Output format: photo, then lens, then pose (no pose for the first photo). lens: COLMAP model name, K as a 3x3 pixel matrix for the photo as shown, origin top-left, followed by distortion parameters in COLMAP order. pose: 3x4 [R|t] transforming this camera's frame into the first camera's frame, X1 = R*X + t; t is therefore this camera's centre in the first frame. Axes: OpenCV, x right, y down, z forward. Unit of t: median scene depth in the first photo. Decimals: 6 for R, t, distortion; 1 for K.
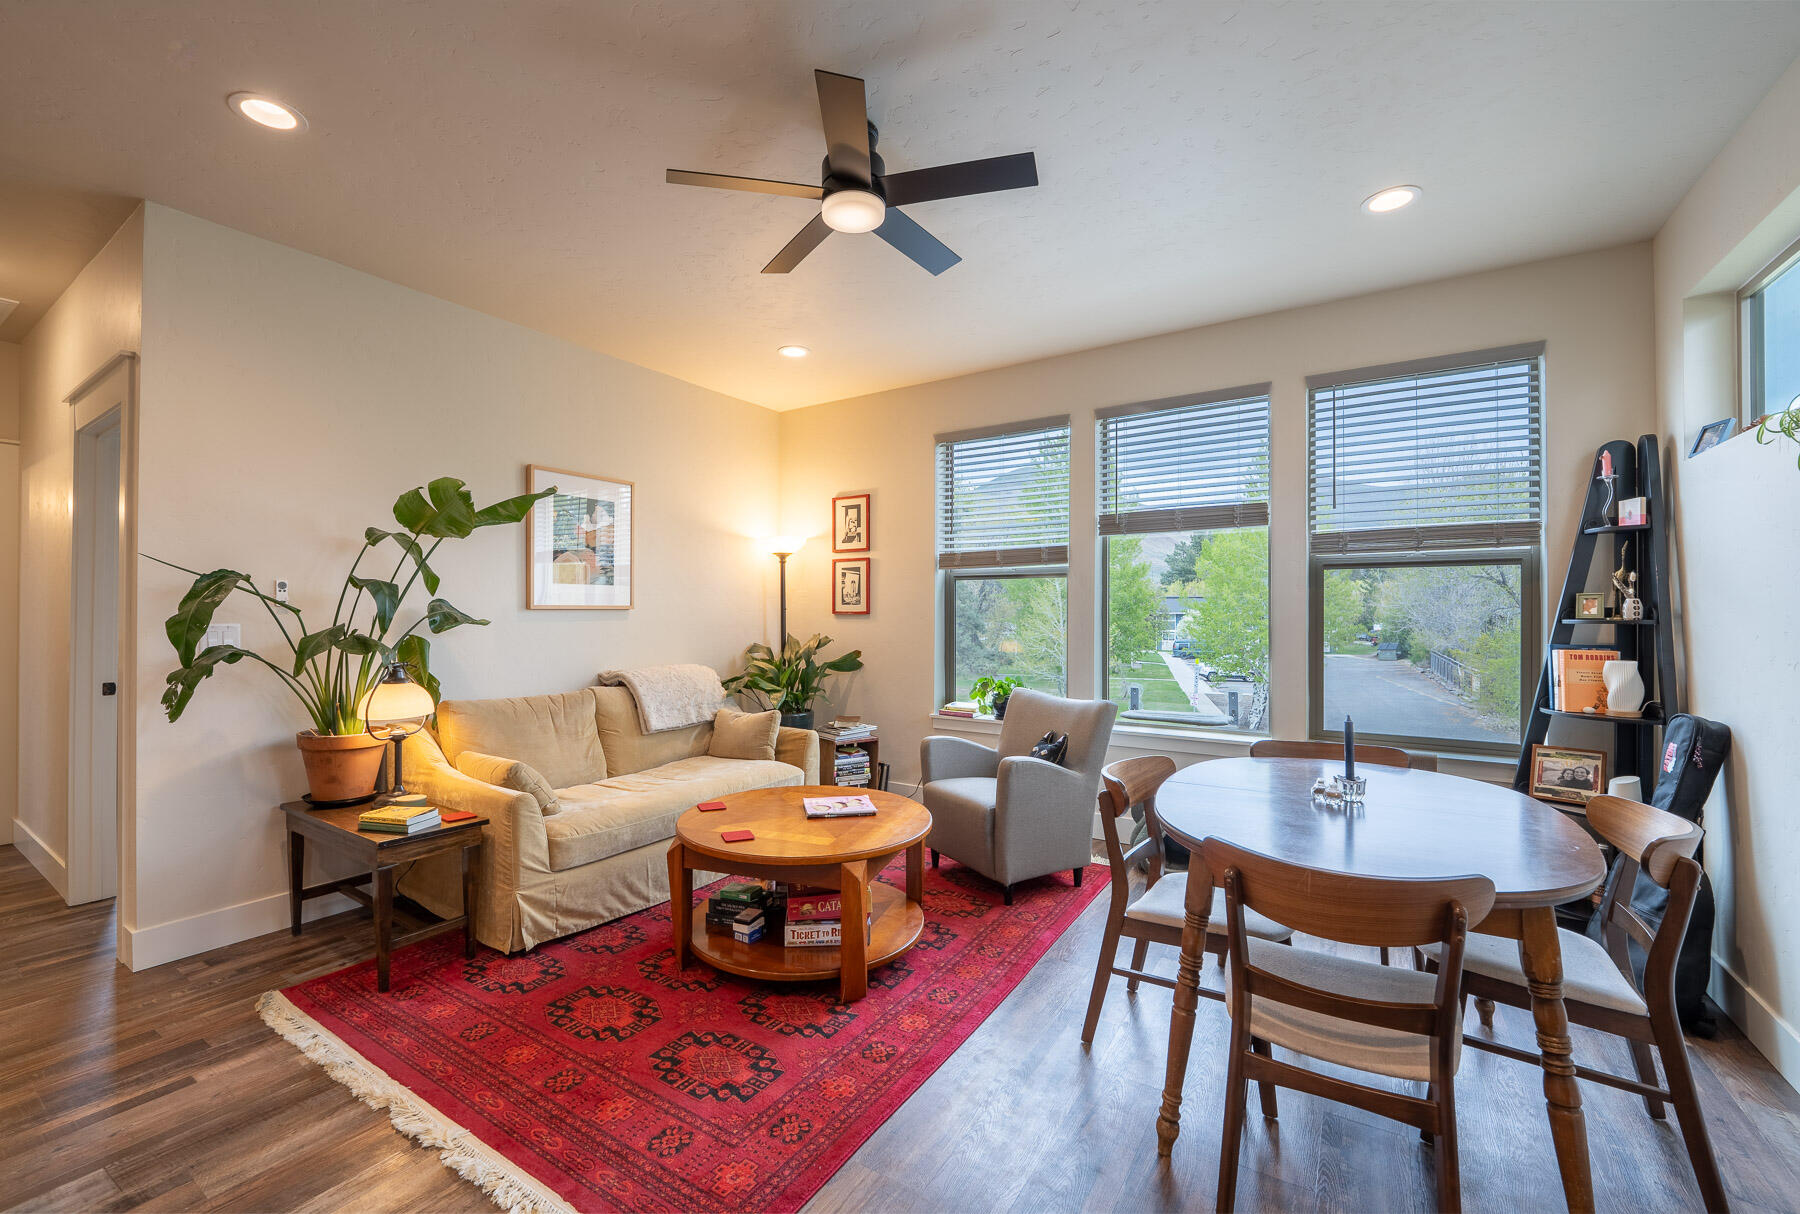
lens RADIAL K [[734.0, 0, 900.0], [0, 734.0, 607.0], [0, 0, 1]] dist [-0.001728, -0.000152]
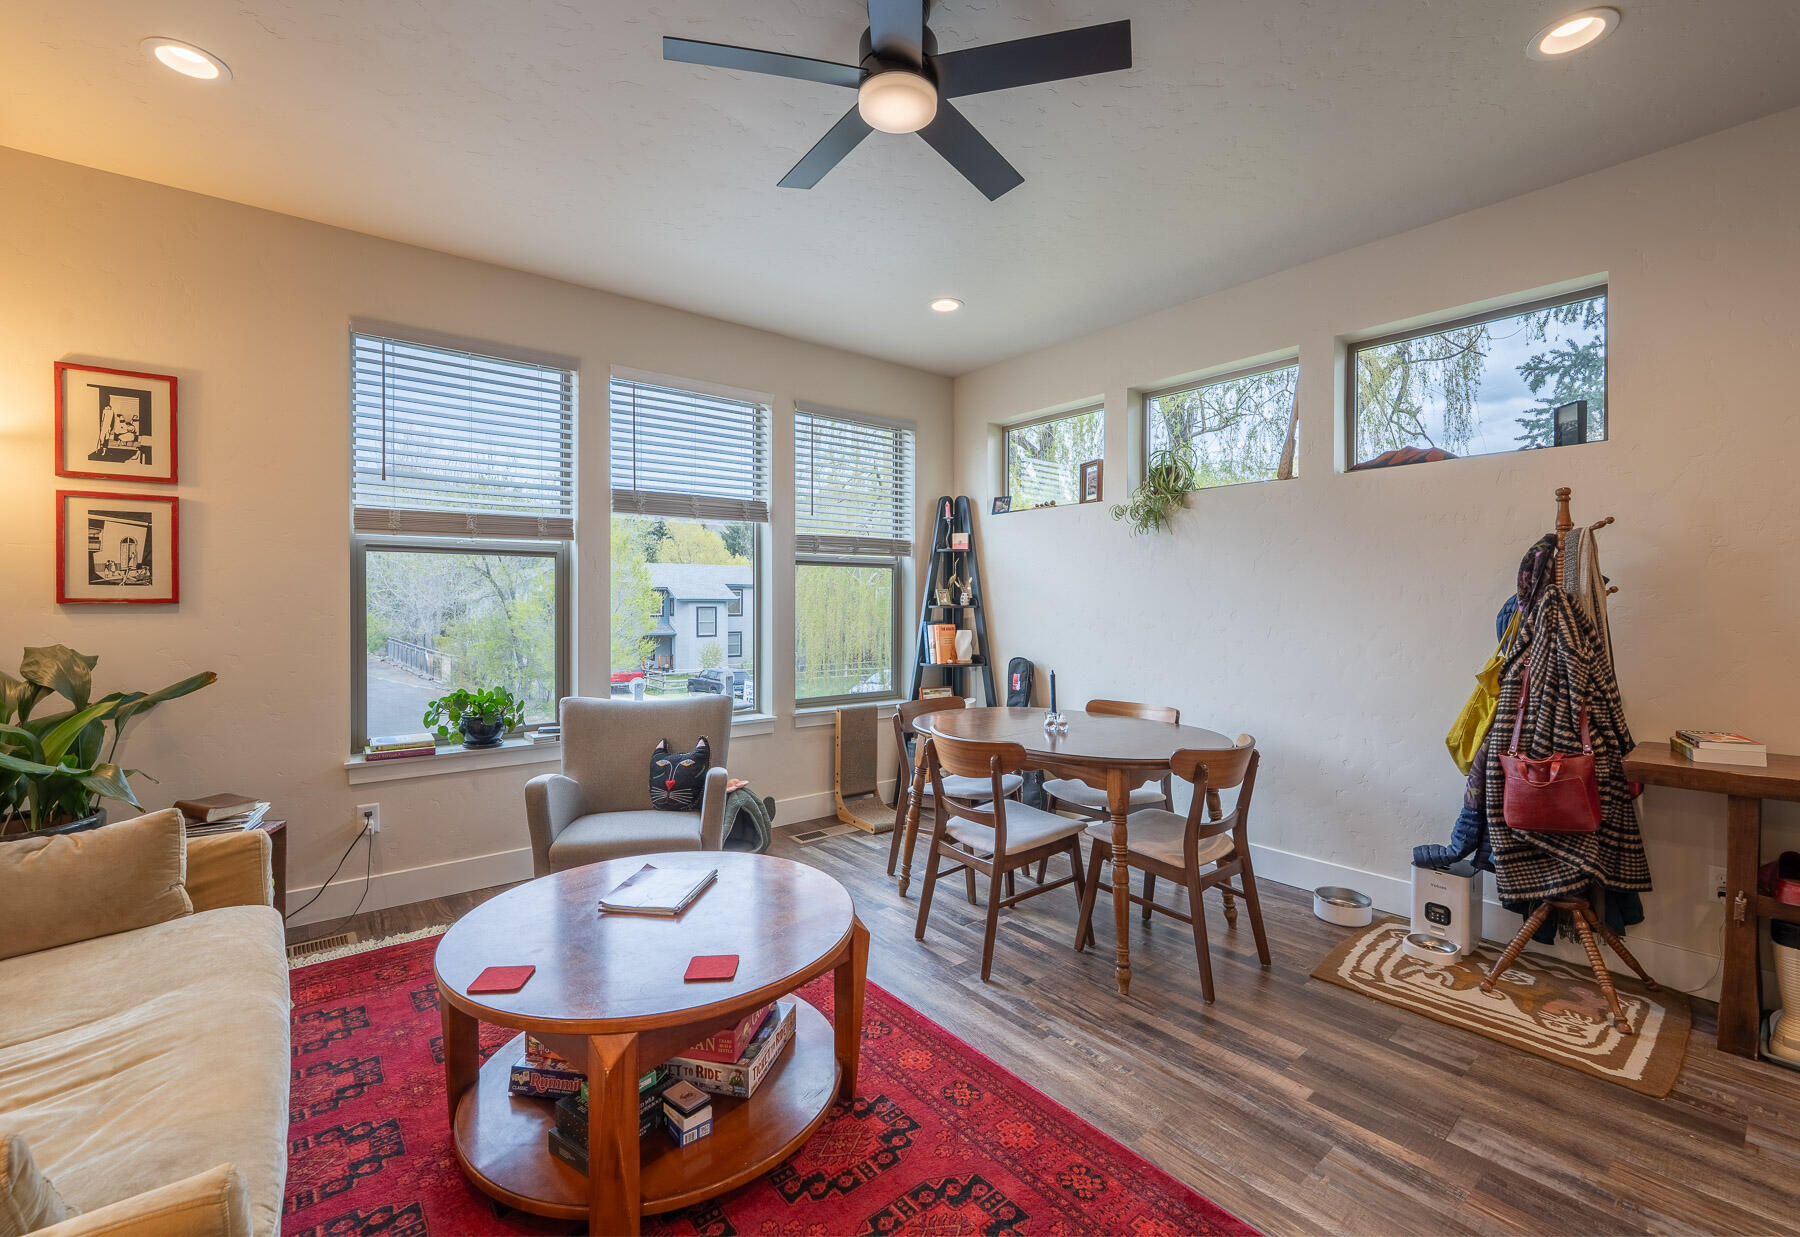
lens RADIAL K [[753.5, 0, 896.4], [0, 753.5, 602.7], [0, 0, 1]] dist [-0.000787, -0.000198]
pose [[0.327023, -0.004916, 0.945004, -0.449072], [-0.010062, 0.999912, 0.008684, -0.001141], [-0.944963, -0.012348, 0.326945, 0.380230]]
